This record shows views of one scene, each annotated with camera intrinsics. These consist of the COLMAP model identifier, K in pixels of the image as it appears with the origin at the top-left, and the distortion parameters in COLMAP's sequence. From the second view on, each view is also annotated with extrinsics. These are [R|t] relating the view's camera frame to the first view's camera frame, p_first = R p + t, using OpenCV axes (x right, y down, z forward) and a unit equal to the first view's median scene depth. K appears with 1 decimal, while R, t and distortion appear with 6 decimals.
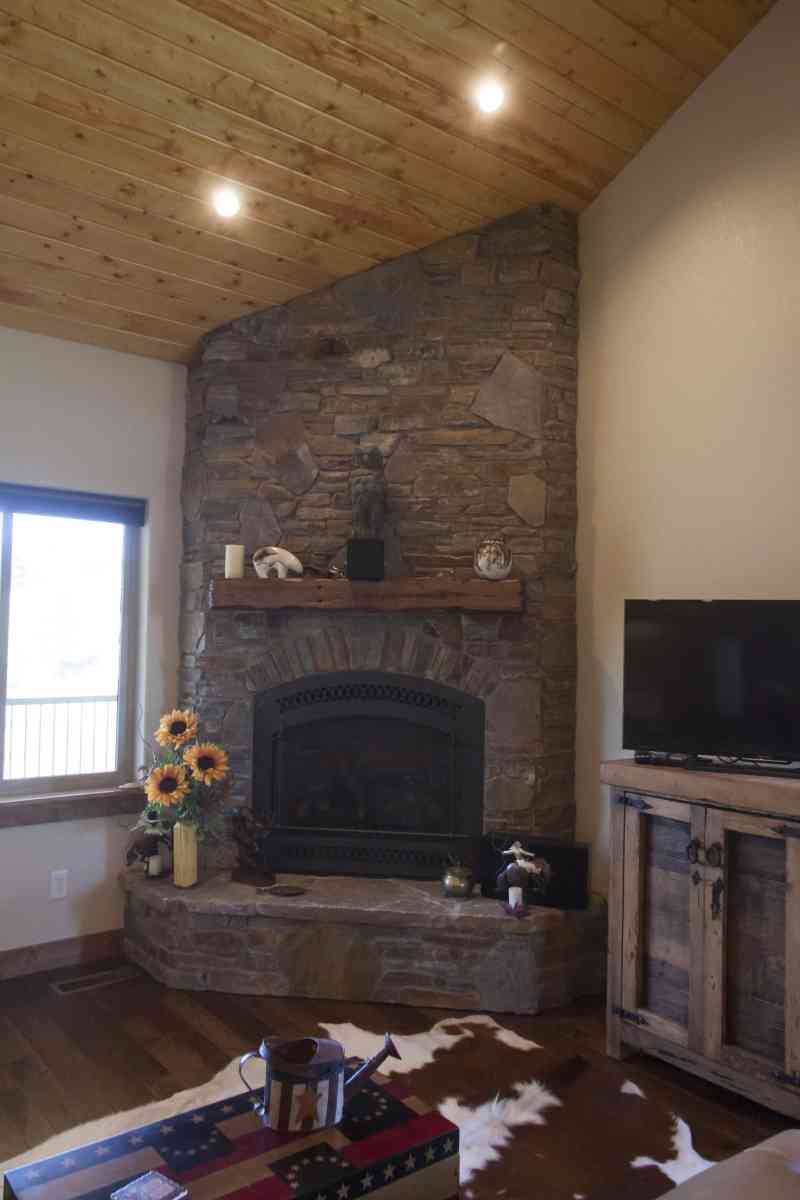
lens RADIAL K [[884.5, 0, 385.4], [0, 884.5, 605.1], [0, 0, 1]] dist [0.030239, -0.001359]
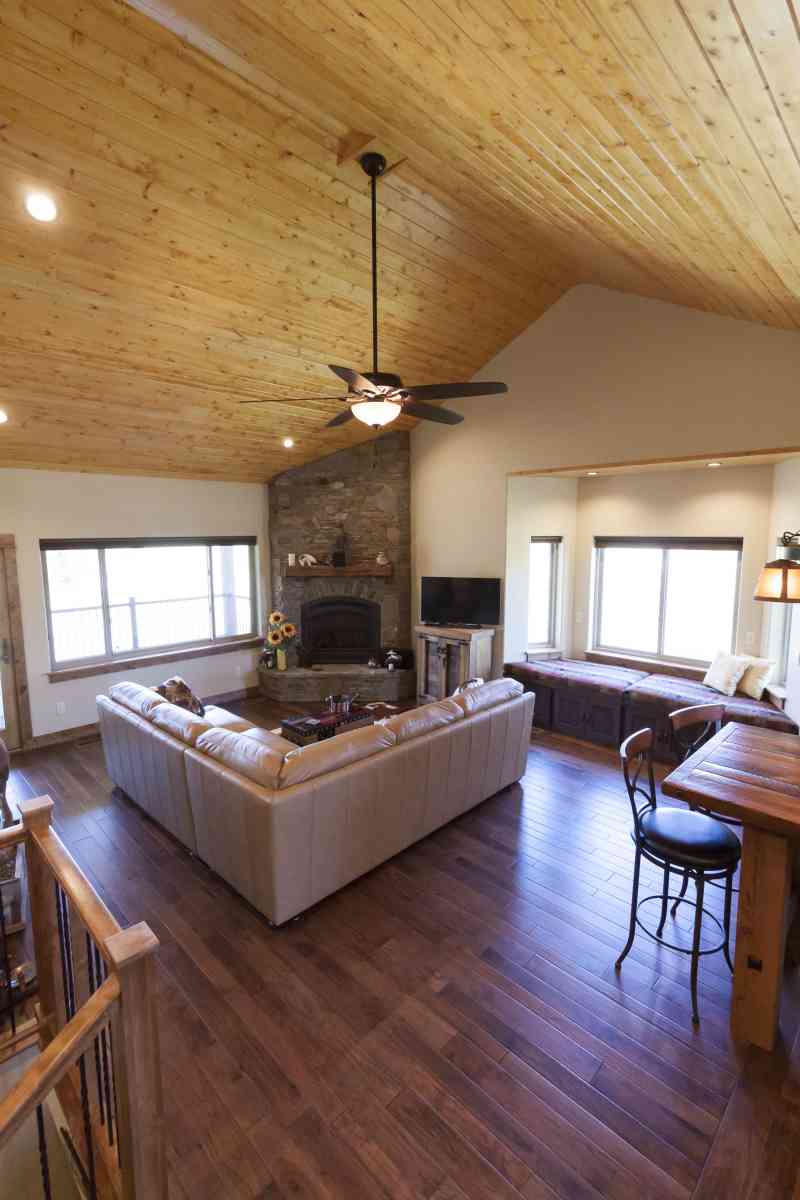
lens RADIAL K [[548.4, 0, 400.0], [0, 548.4, 600.0], [0, 0, 1]] dist [0.000187, -0.000091]
pose [[0.990751, -0.038982, 0.129974, -0.062127], [0.016700, 0.985594, 0.168300, -0.217881], [-0.134662, -0.164573, 0.977129, -0.811985]]
